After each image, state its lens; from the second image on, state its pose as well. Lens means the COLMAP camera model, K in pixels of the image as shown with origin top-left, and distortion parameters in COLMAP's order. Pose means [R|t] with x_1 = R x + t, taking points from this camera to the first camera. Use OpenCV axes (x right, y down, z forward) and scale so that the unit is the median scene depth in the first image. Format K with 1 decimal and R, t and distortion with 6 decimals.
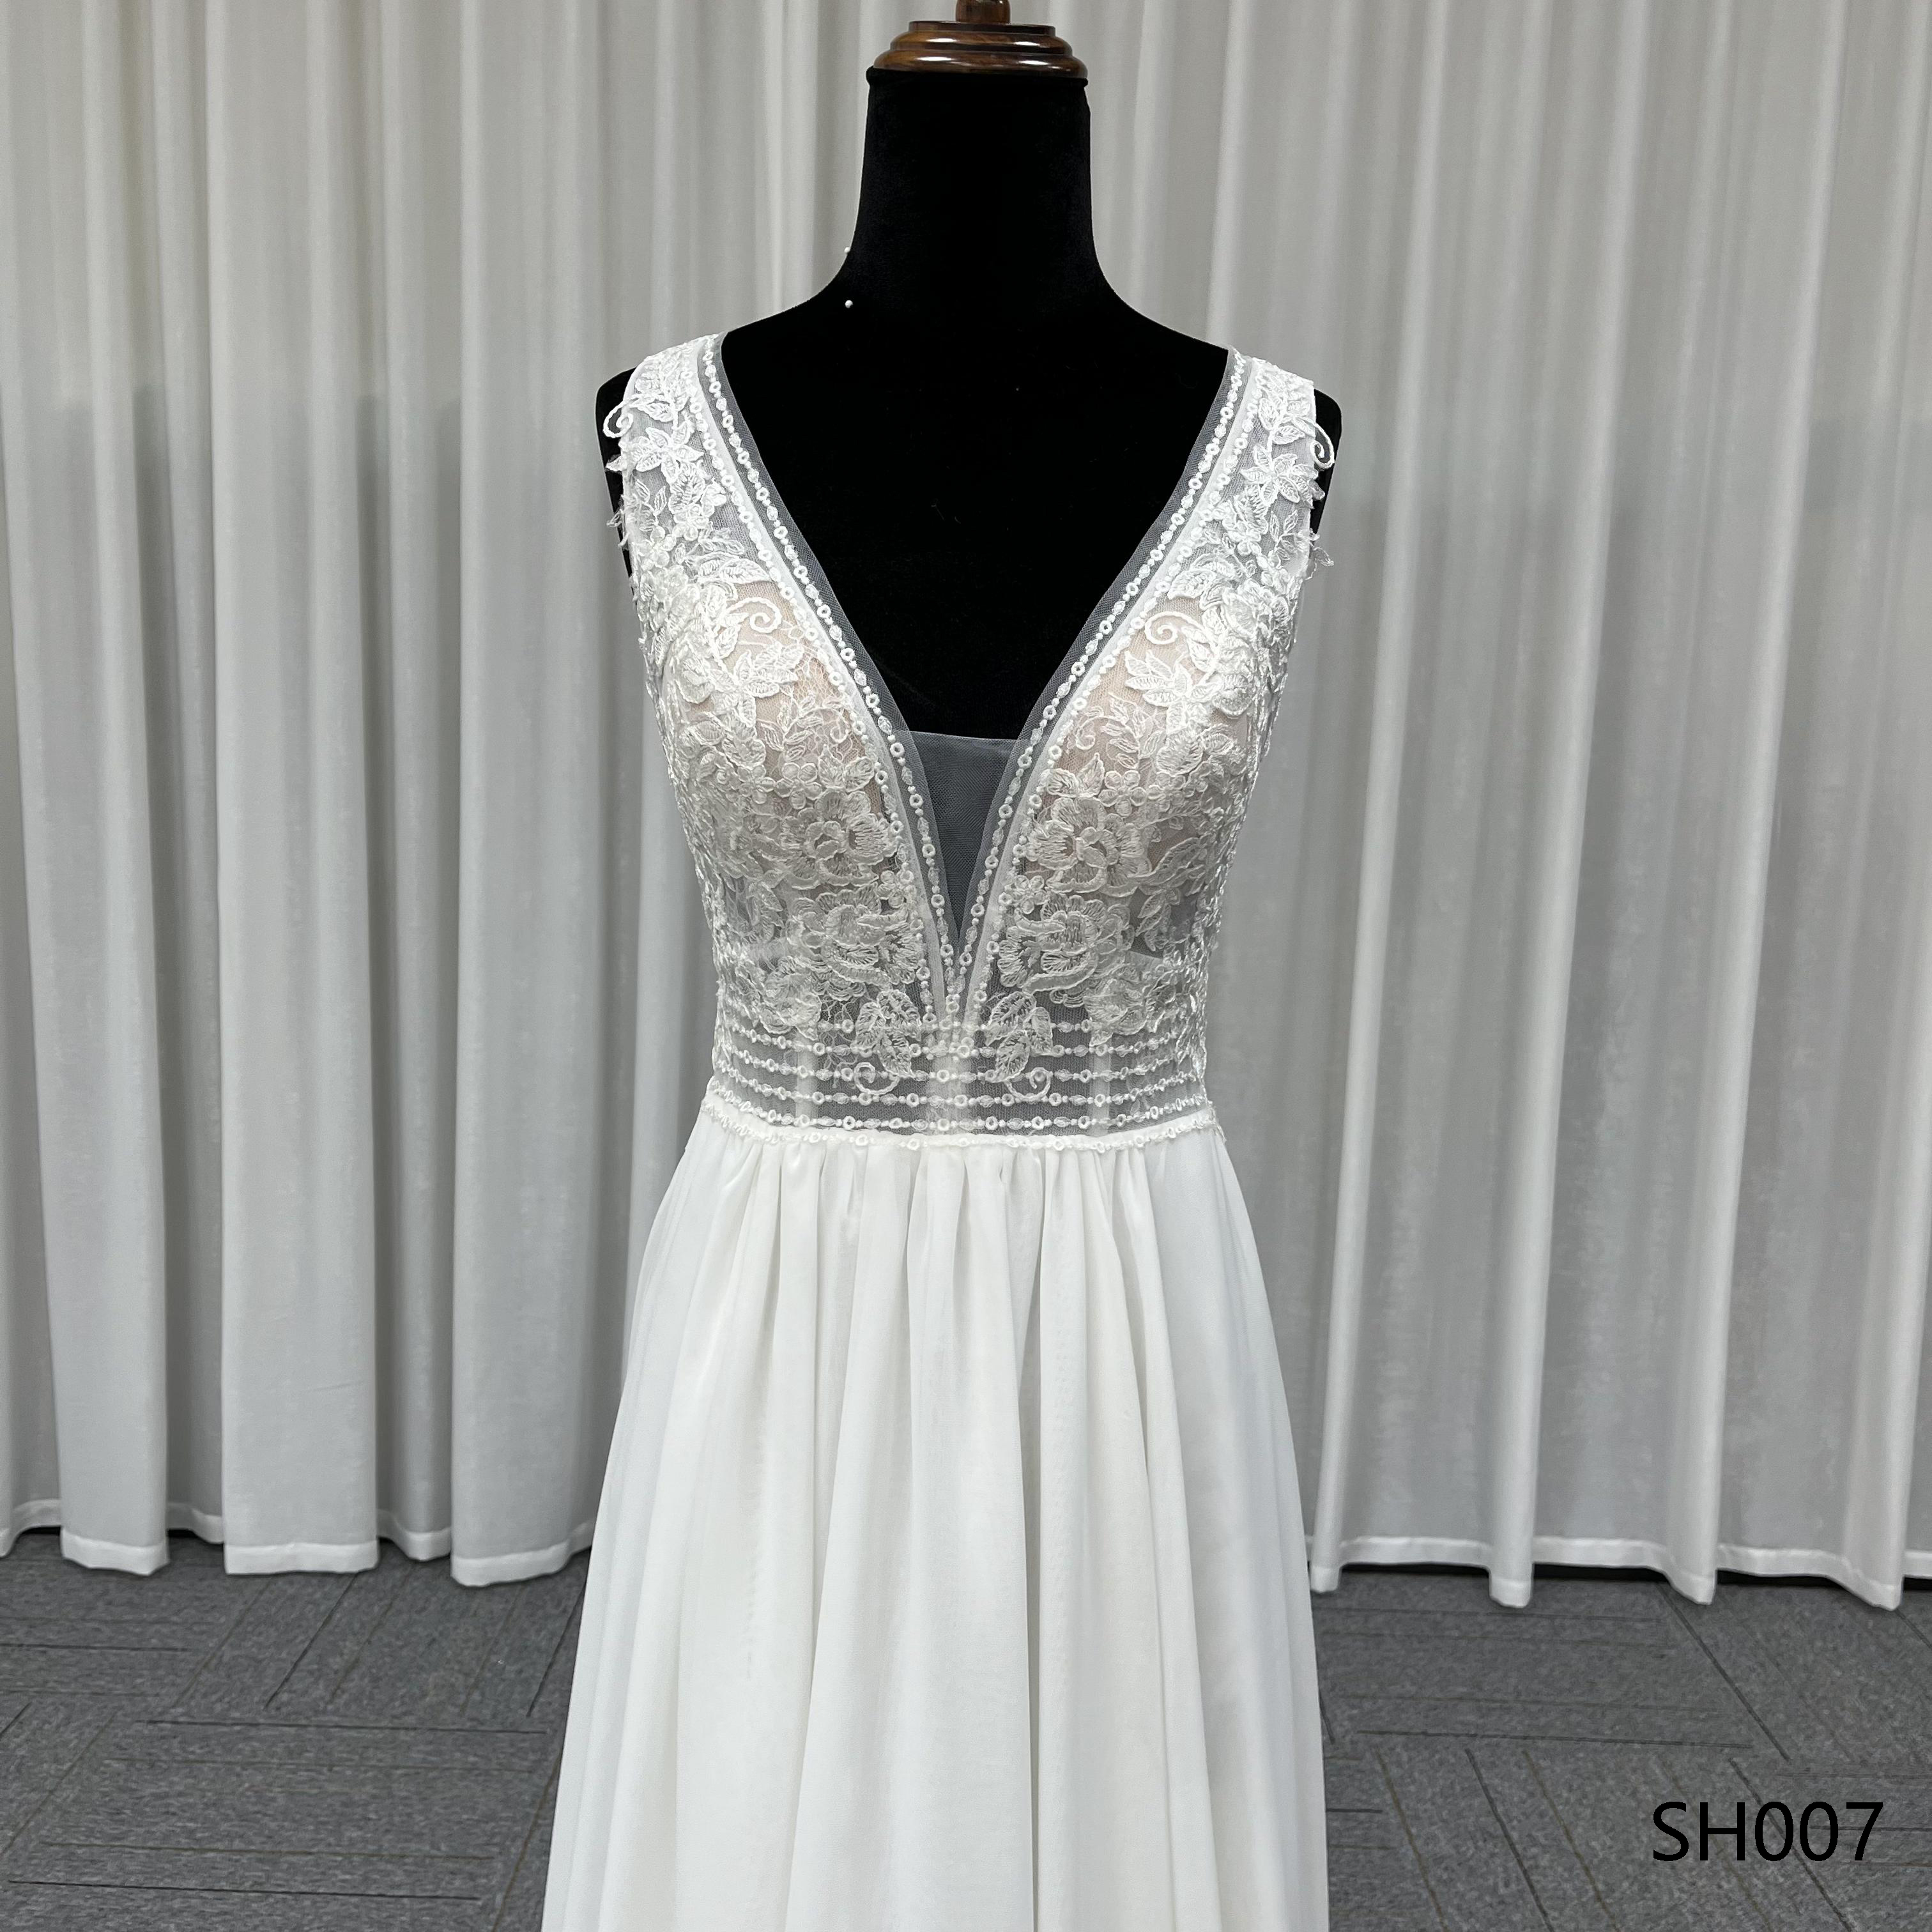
lens RADIAL K [[1969.1, 0, 955.4], [0, 1969.1, 979.4], [0, 0, 1]] dist [0.048658, -0.031829]
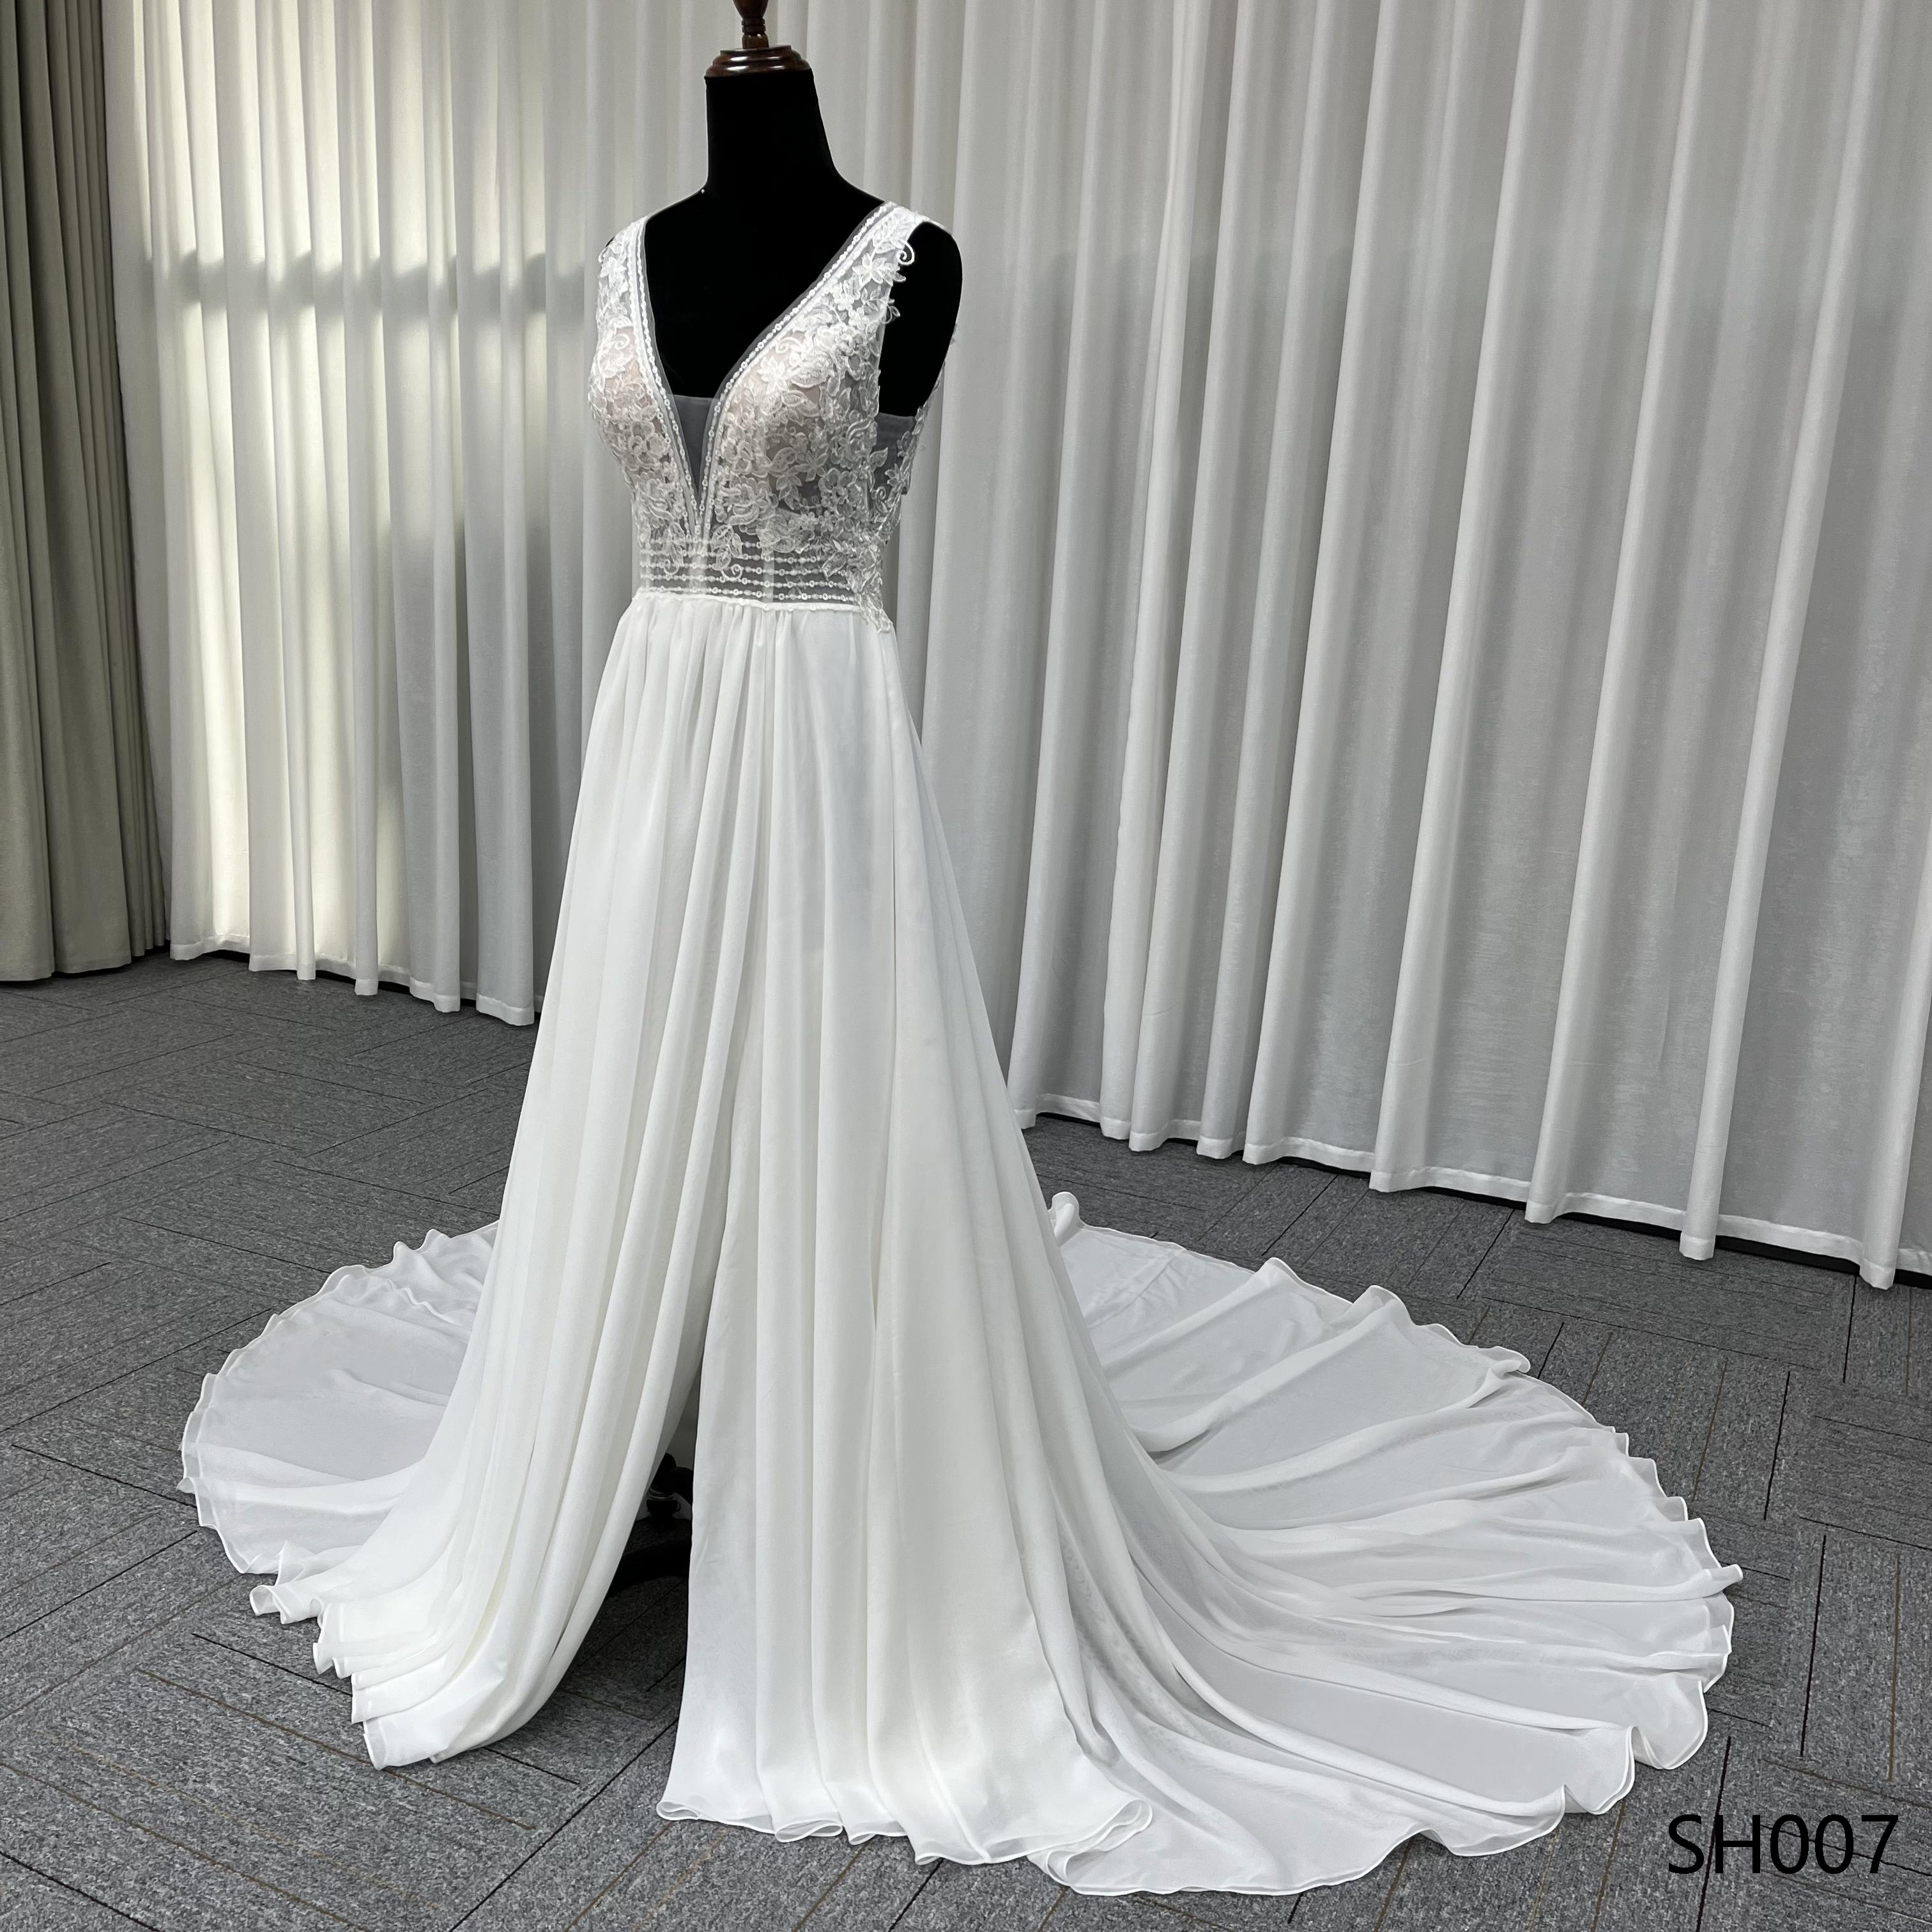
lens RADIAL K [[1963.3, 0, 966.0], [0, 1963.3, 966.0], [0, 0, 1]] dist [0.046806, -0.038063]
pose [[0.900701, 0.113816, -0.419265, 1.181102], [-0.088043, 0.992868, 0.080387, 0.277518], [0.425424, -0.035491, 0.904298, -0.794484]]
